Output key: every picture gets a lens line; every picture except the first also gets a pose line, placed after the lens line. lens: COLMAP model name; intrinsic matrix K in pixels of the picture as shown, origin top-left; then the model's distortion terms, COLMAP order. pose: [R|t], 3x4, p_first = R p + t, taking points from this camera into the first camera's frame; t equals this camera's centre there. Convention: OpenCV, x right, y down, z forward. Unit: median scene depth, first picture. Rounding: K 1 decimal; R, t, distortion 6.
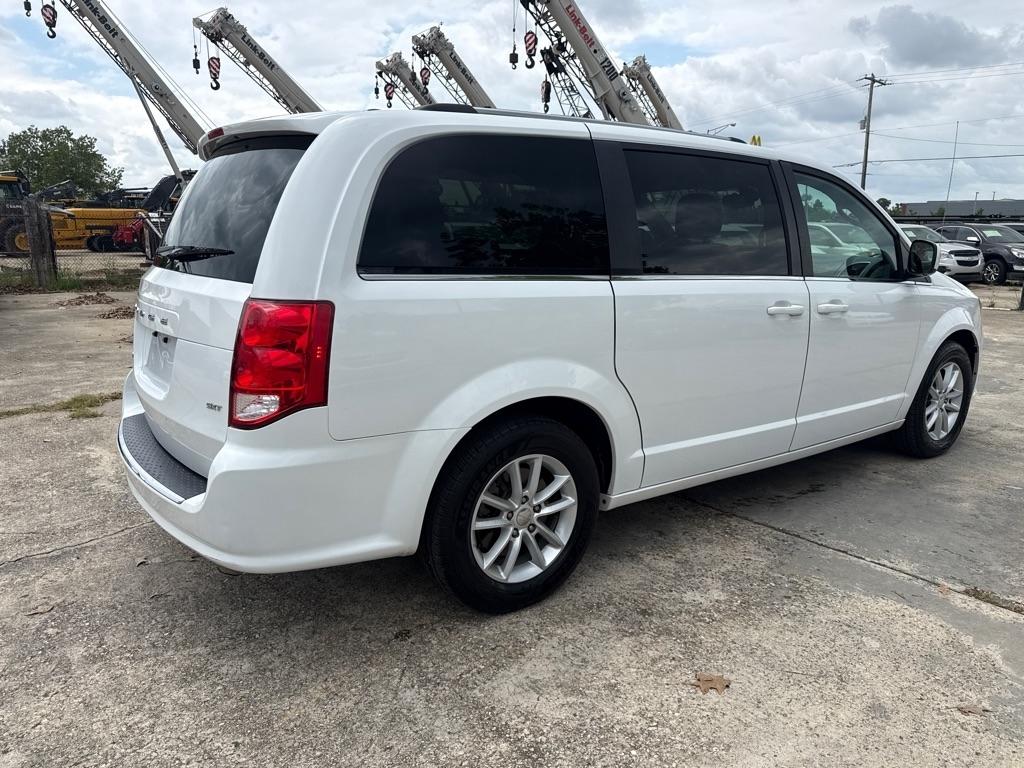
lens RADIAL K [[735.0, 0, 512.0], [0, 735.0, 384.0], [0, 0, 1]] dist [-0.000402, -0.007558]
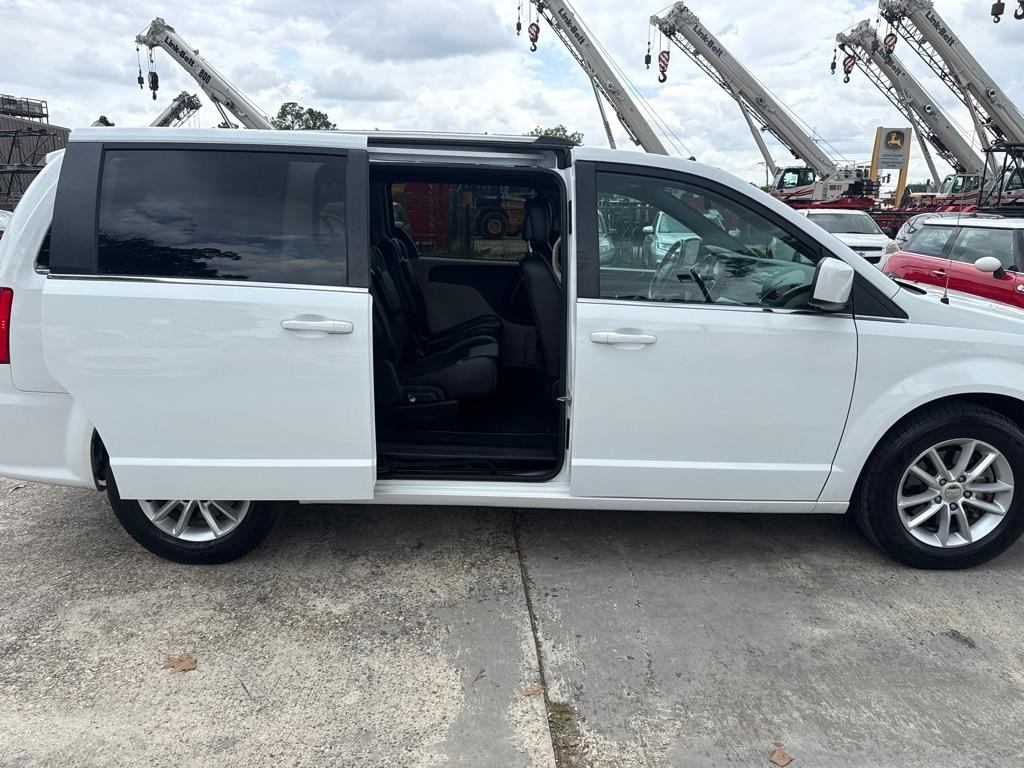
lens RADIAL K [[729.5, 0, 512.7], [0, 729.5, 381.8], [0, 0, 1]] dist [0.020802, -0.026486]
pose [[0.807526, 0.137991, -0.573464, 0.087046], [-0.127188, 0.990113, 0.059149, -0.009366], [0.575956, 0.025173, 0.817093, 0.027382]]
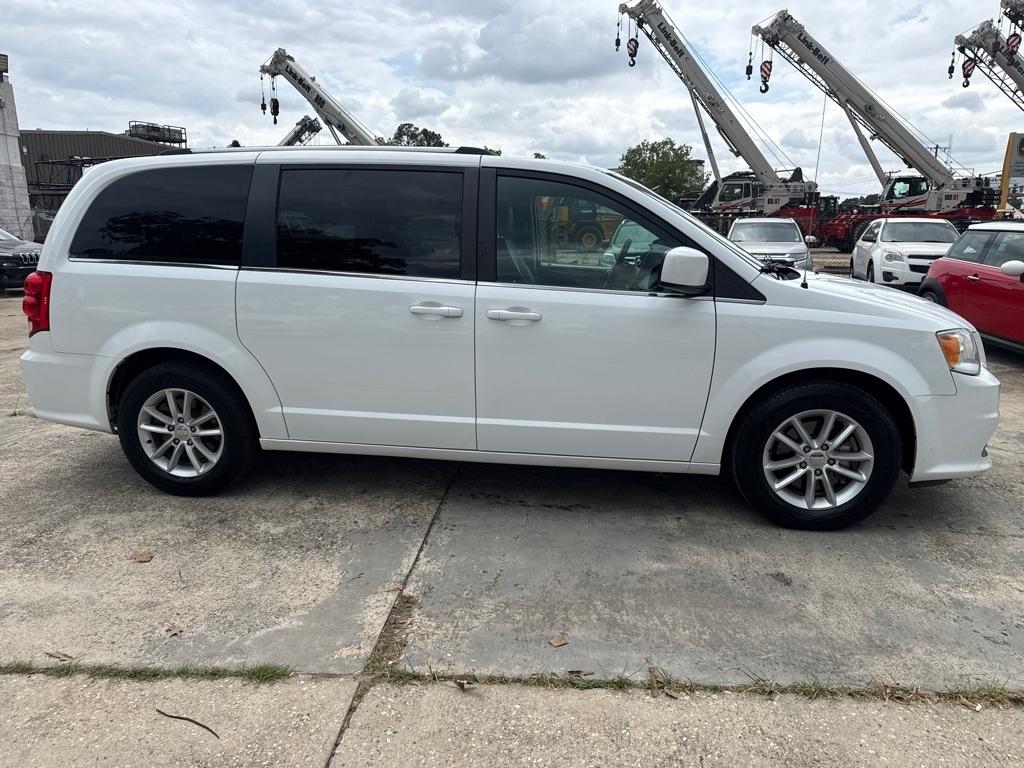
lens RADIAL K [[730.8, 0, 521.2], [0, 730.8, 387.7], [0, 0, 1]] dist [0.022172, -0.024462]
pose [[0.716935, 0.148273, -0.681190, 0.120481], [-0.142695, 0.987644, 0.064795, -0.007707], [0.682380, 0.050748, 0.729234, 0.032068]]
